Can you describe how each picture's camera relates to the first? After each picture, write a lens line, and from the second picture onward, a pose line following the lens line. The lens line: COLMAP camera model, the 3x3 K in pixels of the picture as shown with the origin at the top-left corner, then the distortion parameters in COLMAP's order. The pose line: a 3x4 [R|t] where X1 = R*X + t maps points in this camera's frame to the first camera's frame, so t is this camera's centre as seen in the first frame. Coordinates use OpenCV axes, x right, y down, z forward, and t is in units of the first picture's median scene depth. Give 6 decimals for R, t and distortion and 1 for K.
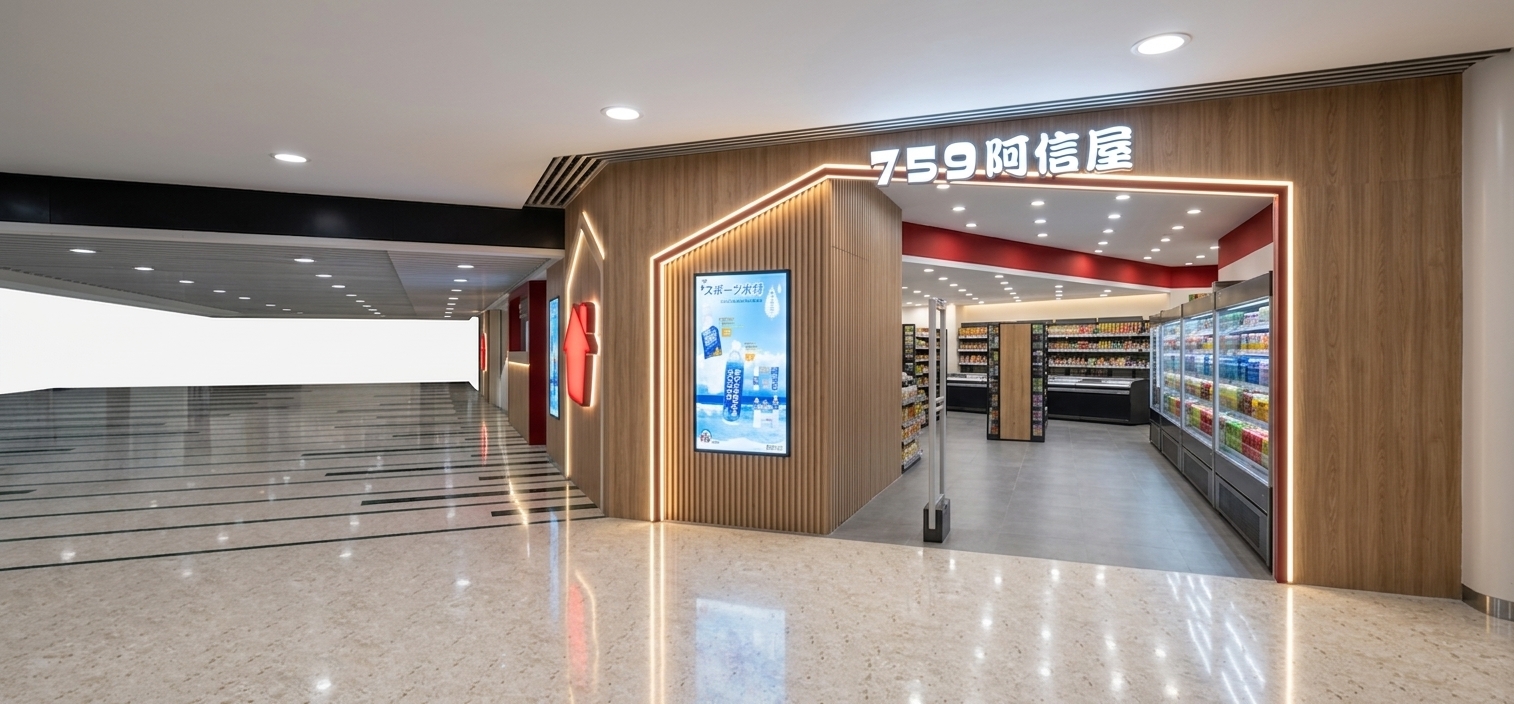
lens RADIAL K [[754.4, 0, 757.0], [0, 754.4, 352.0], [0, 0, 1]] dist [-0.000068, 0.000041]
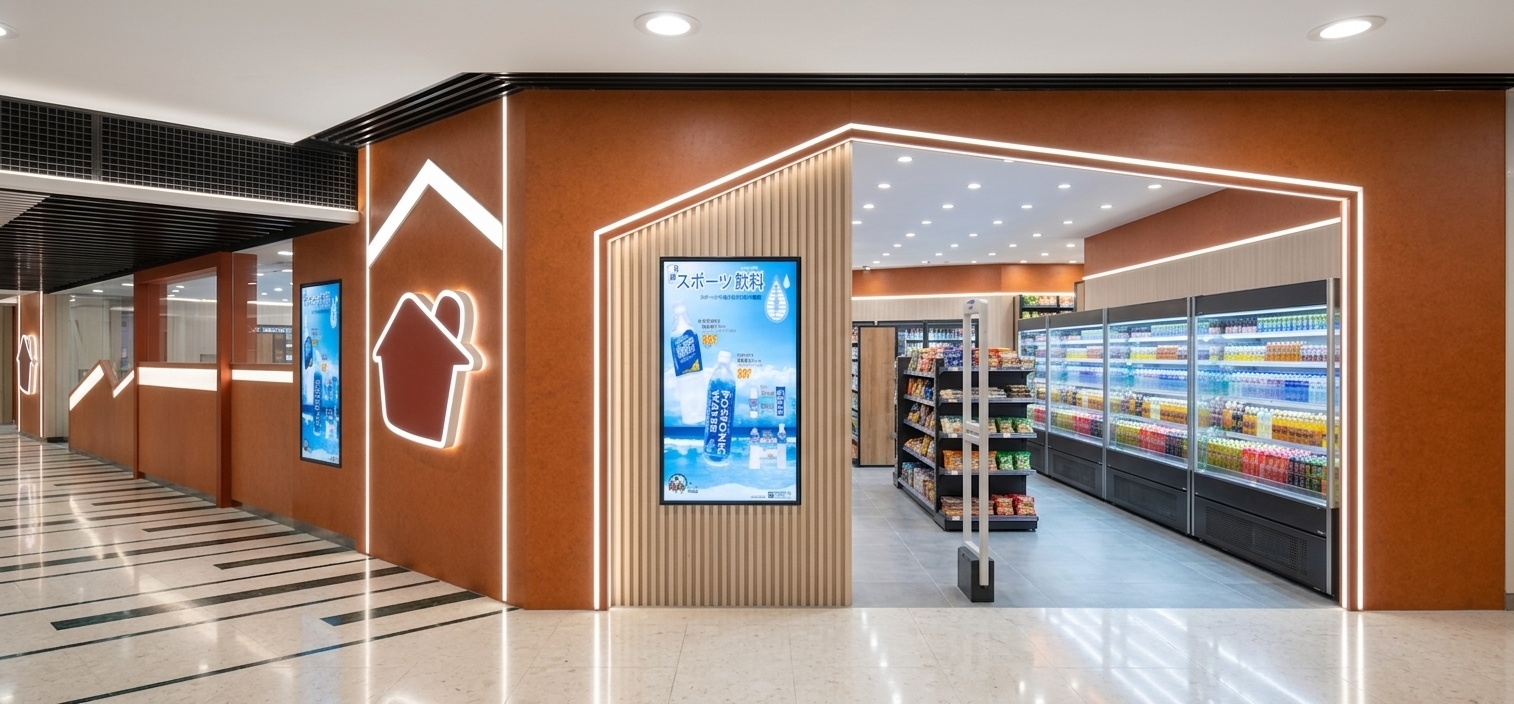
lens RADIAL K [[956.5, 0, 757.0], [0, 956.5, 352.0], [0, 0, 1]] dist [0.001722, -0.000308]
pose [[0.927623, 0.002103, 0.373513, -0.532383], [0.000974, 0.999967, -0.008047, -0.009973], [-0.373517, 0.007829, 0.927590, 0.192760]]
